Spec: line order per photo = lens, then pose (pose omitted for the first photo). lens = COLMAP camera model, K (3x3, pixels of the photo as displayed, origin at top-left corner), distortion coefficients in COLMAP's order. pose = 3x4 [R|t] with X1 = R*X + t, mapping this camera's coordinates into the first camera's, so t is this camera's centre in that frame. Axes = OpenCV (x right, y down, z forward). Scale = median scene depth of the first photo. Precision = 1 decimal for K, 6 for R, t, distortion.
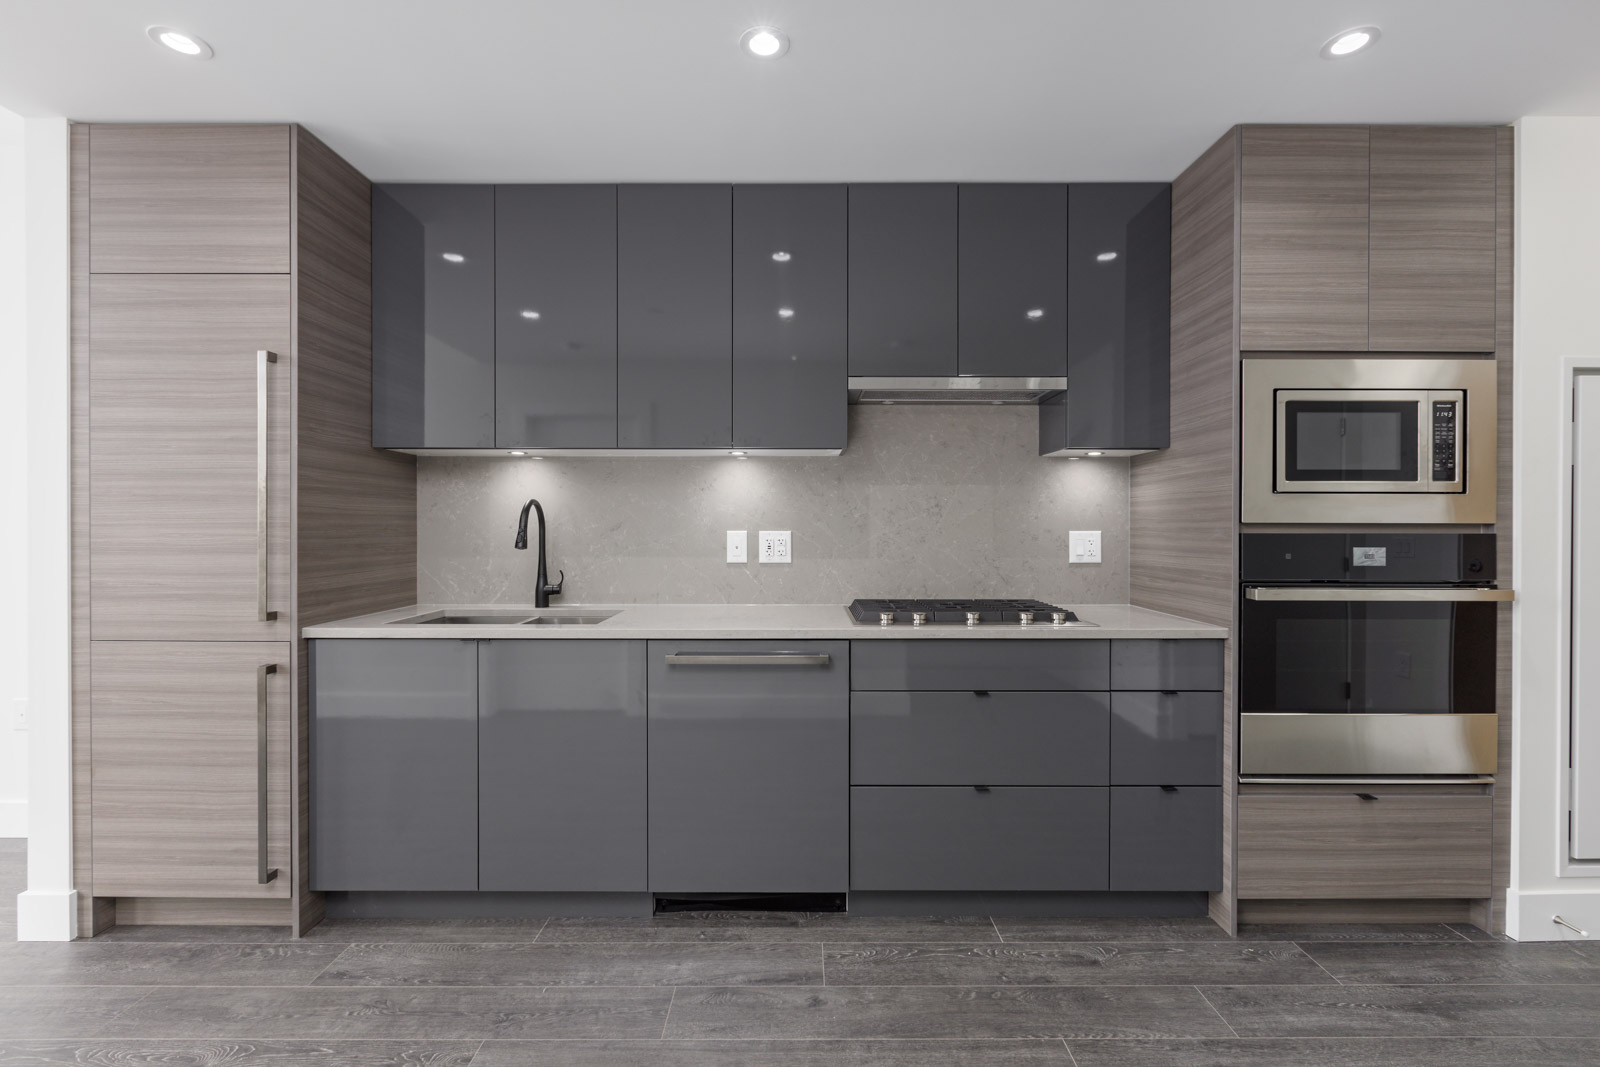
lens RADIAL K [[705.1, 0, 796.7], [0, 705.1, 527.5], [0, 0, 1]] dist [0.001085, -0.001736]
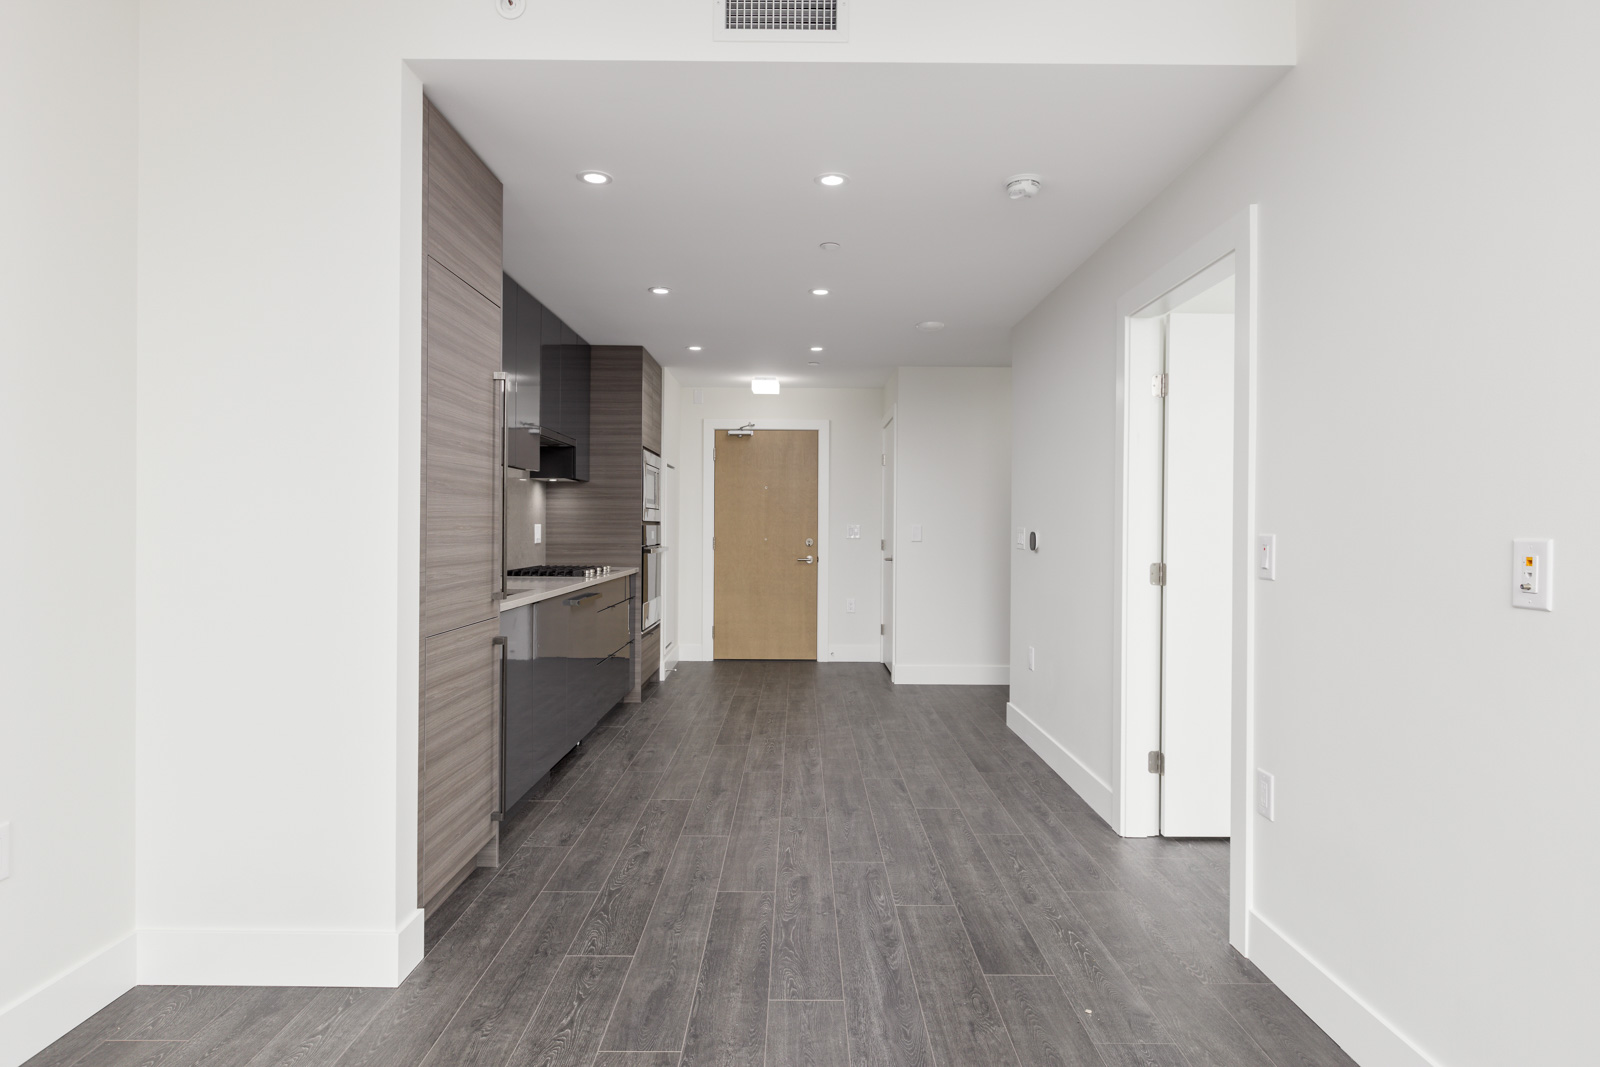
lens RADIAL K [[867.6, 0, 800.6], [0, 867.6, 536.7], [0, 0, 1]] dist [-0.001394, 0.000180]
pose [[-0.004637, -0.013525, 0.999898, -2.183756], [-0.004234, 0.999900, 0.013505, 0.004938], [-0.999980, -0.004171, -0.004694, 0.499479]]
